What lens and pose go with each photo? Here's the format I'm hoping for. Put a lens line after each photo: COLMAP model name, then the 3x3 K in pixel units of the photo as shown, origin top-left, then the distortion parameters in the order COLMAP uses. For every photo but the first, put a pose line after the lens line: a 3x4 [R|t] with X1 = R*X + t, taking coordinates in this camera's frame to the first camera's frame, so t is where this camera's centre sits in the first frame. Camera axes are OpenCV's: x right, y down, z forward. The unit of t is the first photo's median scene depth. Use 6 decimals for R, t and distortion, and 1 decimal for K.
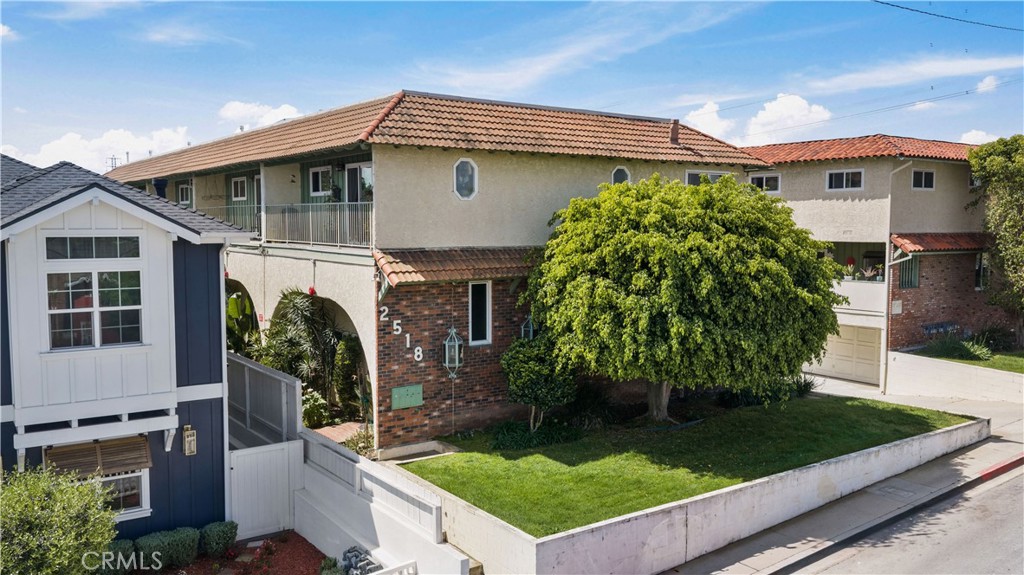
lens RADIAL K [[844.2, 0, 532.9], [0, 844.2, 286.8], [0, 0, 1]] dist [0.035002, -0.062730]
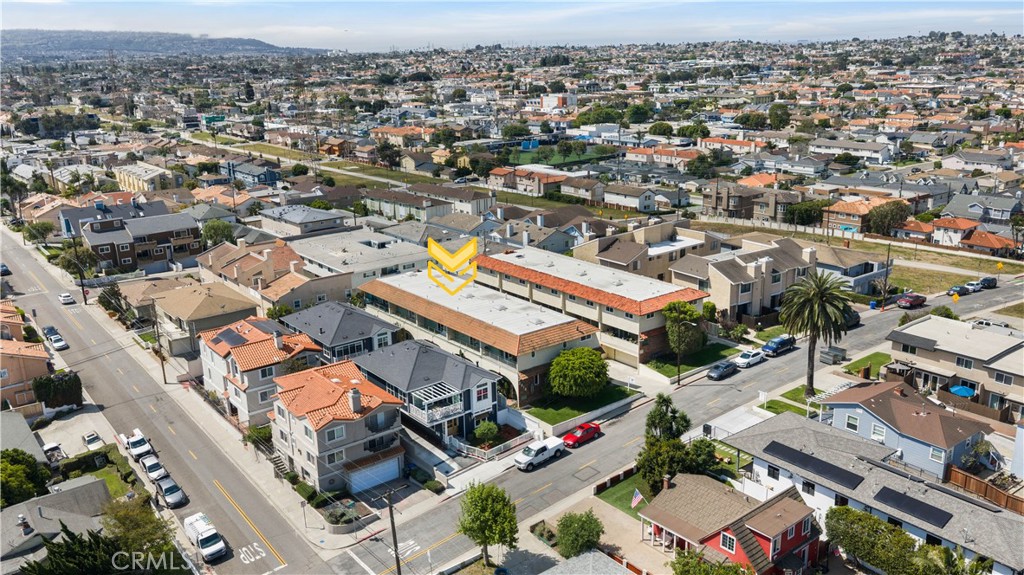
lens RADIAL K [[844.2, 0, 532.9], [0, 844.2, 286.8], [0, 0, 1]] dist [0.035002, -0.062730]
pose [[0.998420, -0.038697, 0.040750, -0.300154], [0.029785, 0.979301, 0.200205, -1.685225], [-0.047654, -0.198675, 0.978906, -4.225135]]
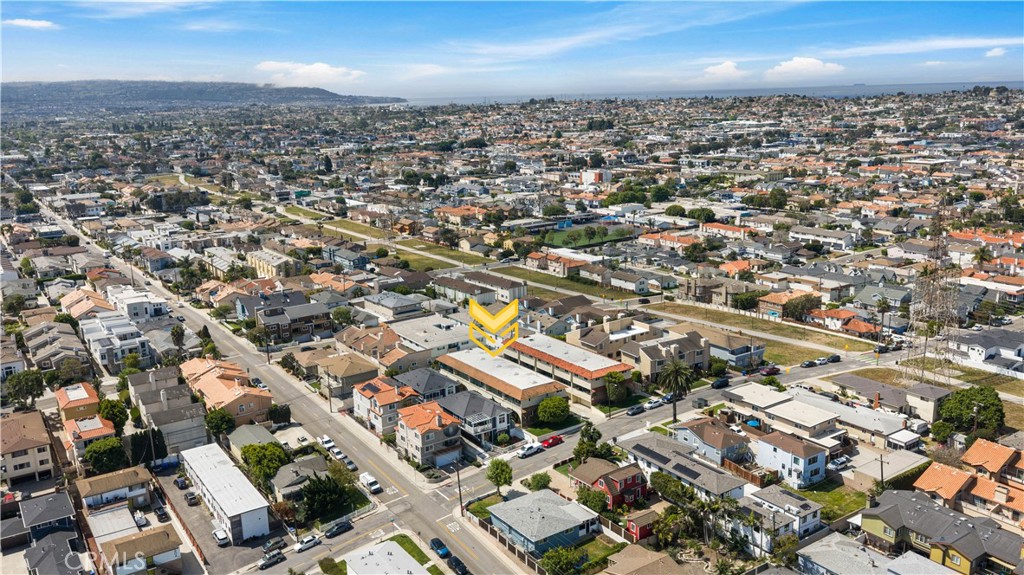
lens RADIAL K [[844.2, 0, 532.9], [0, 844.2, 286.8], [0, 0, 1]] dist [0.035002, -0.062730]
pose [[0.999431, -0.027110, -0.020082, 0.202410], [0.029803, 0.988399, 0.148926, -3.115885], [0.015812, -0.149440, 0.988644, -9.138140]]
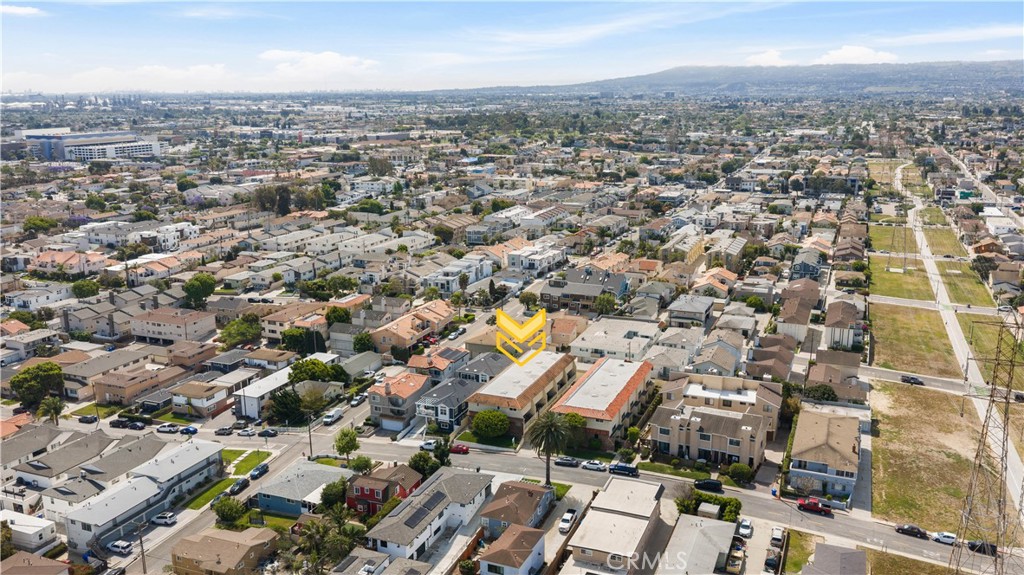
lens RADIAL K [[845.3, 0, 509.6], [0, 845.3, 330.2], [0, 0, 1]] dist [0.042075, -0.066794]
pose [[0.533042, 0.229766, -0.814294, 8.311673], [-0.062151, 0.970454, 0.233144, -3.456373], [0.843803, -0.073666, 0.531573, -3.979818]]
